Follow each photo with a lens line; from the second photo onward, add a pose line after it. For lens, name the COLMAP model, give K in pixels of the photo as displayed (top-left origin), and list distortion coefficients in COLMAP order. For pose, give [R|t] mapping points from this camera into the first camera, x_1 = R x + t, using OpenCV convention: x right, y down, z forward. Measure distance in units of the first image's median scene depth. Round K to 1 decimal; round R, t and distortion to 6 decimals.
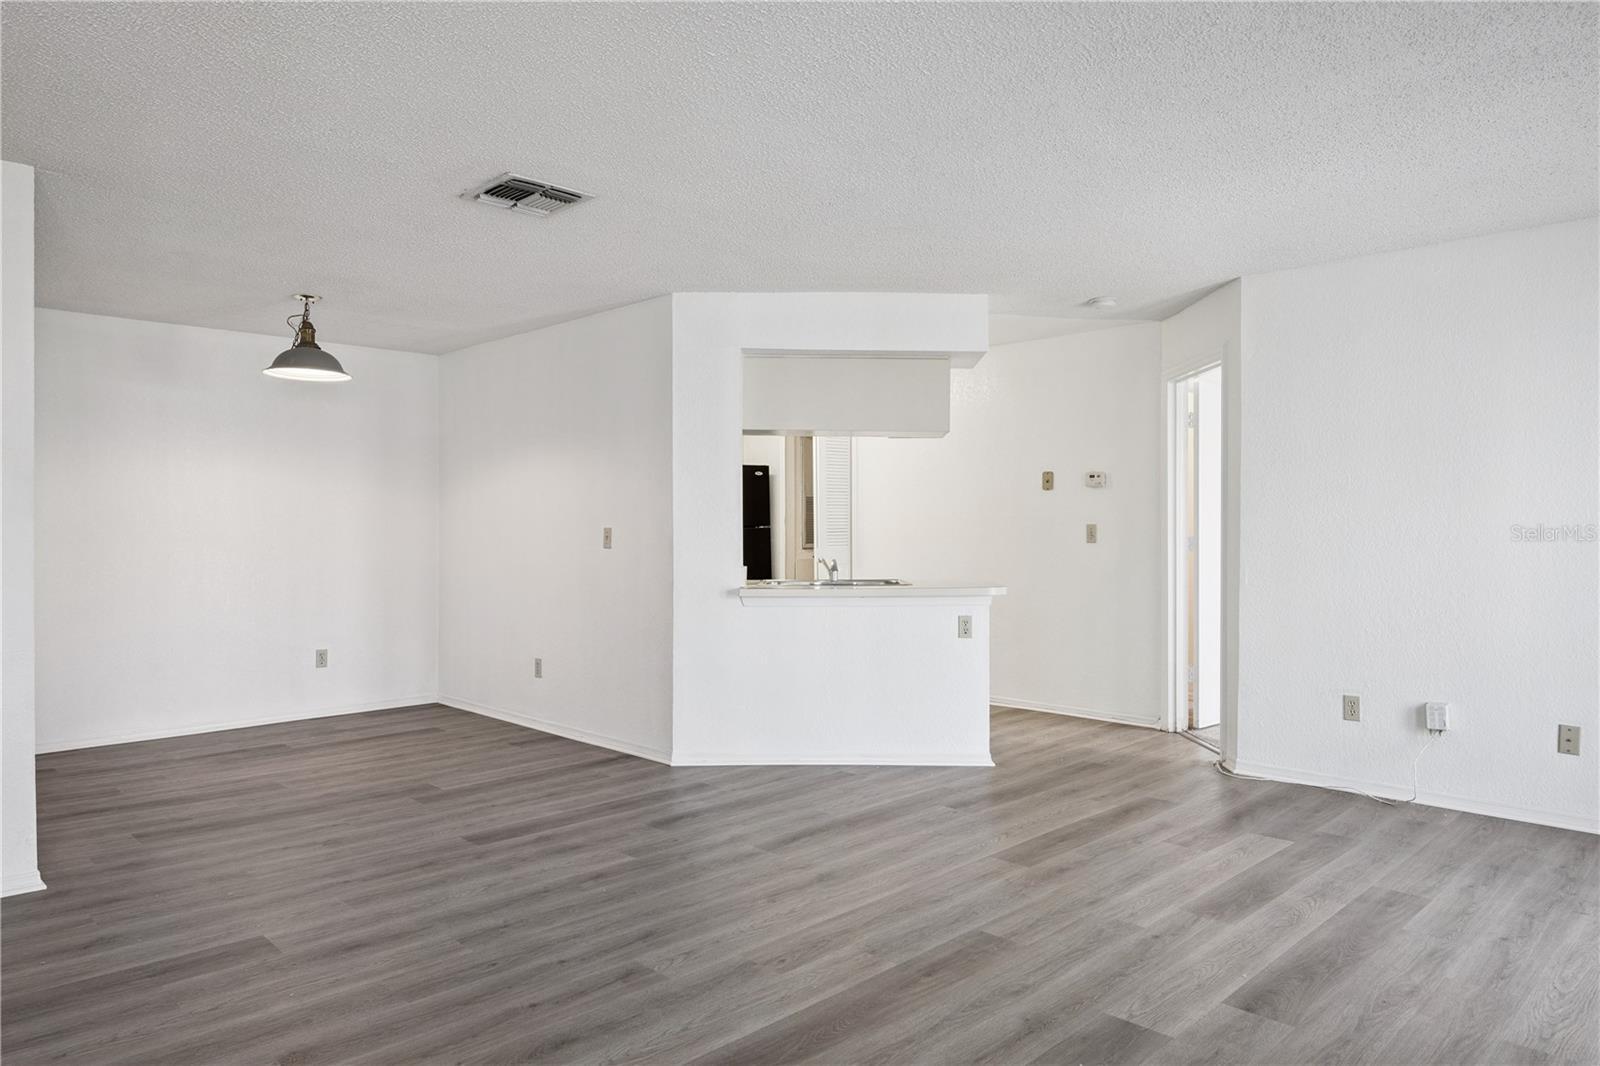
lens RADIAL K [[1022.9, 0, 800.4], [0, 1022.9, 530.3], [0, 0, 1]] dist [-0.013528, -0.000295]
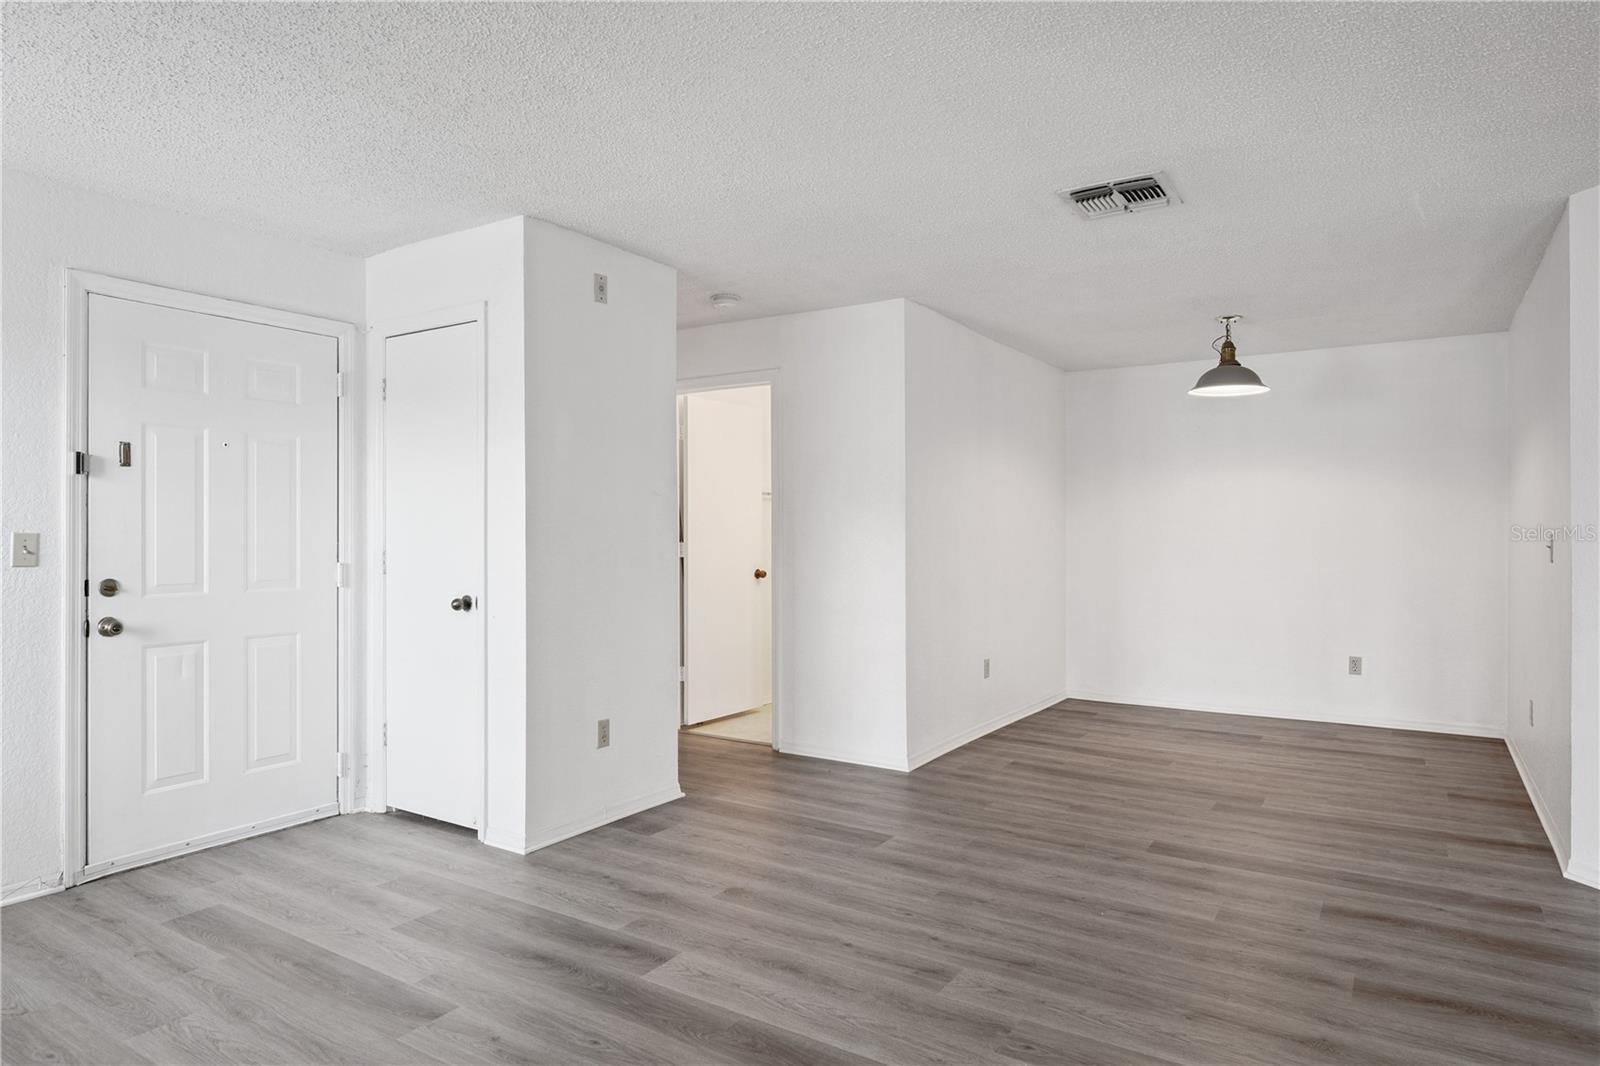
lens RADIAL K [[938.7, 0, 801.3], [0, 938.7, 530.9], [0, 0, 1]] dist [-0.010330, -0.000899]
pose [[0.231019, 0.006428, -0.972928, 0.520989], [-0.009106, 0.999949, 0.004444, -0.008100], [0.972907, 0.007833, 0.231066, 0.473541]]
